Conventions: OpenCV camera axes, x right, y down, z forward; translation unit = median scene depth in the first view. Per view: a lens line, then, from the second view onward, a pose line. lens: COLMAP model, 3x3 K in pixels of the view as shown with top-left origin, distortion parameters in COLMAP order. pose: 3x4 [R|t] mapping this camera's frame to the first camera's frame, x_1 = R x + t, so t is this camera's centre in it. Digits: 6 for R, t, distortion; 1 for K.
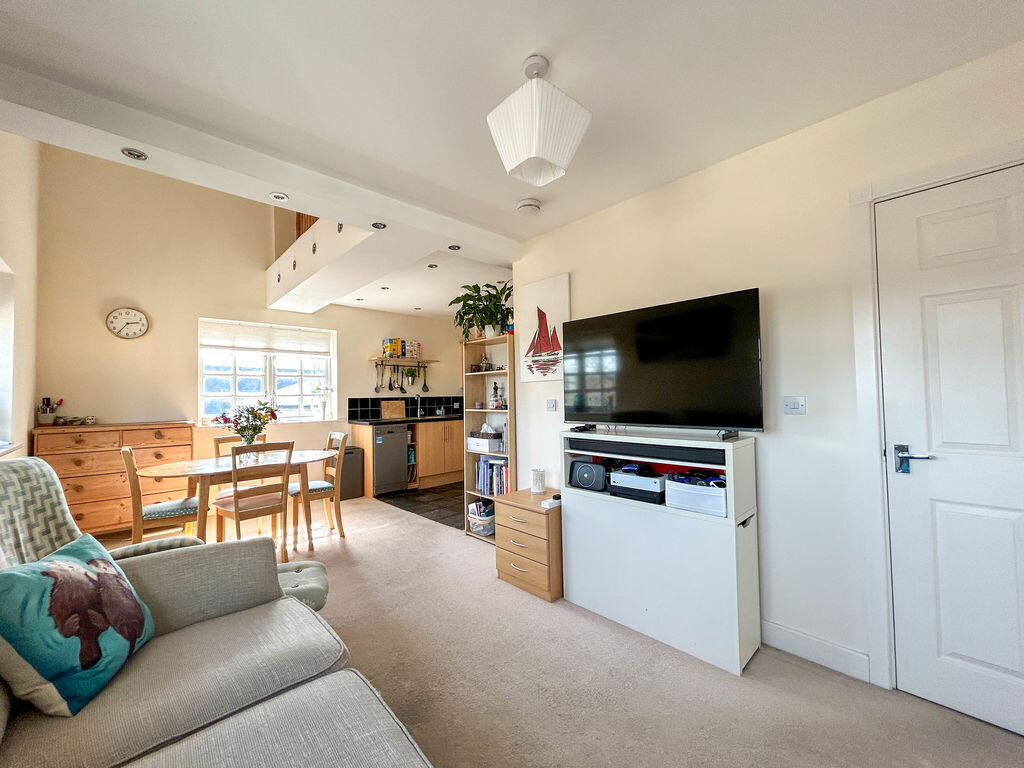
lens RADIAL K [[411.1, 0, 512.0], [0, 411.1, 384.0], [0, 0, 1]] dist [0.001265, 0.000024]
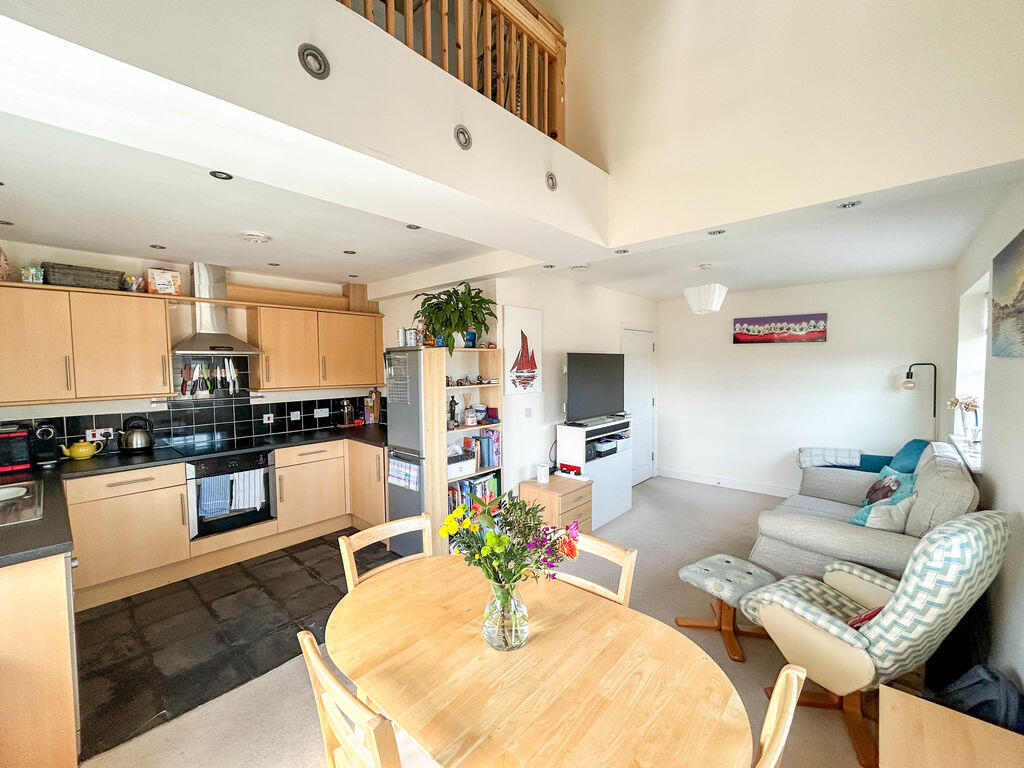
lens RADIAL K [[416.6, 0, 512.0], [0, 416.6, 384.0], [0, 0, 1]] dist [0.001175, 0.000416]
pose [[-0.074432, -0.031574, 0.996726, -1.124027], [-0.019594, 0.999352, 0.030194, -0.071080], [-0.997034, -0.017282, -0.075003, 1.129311]]
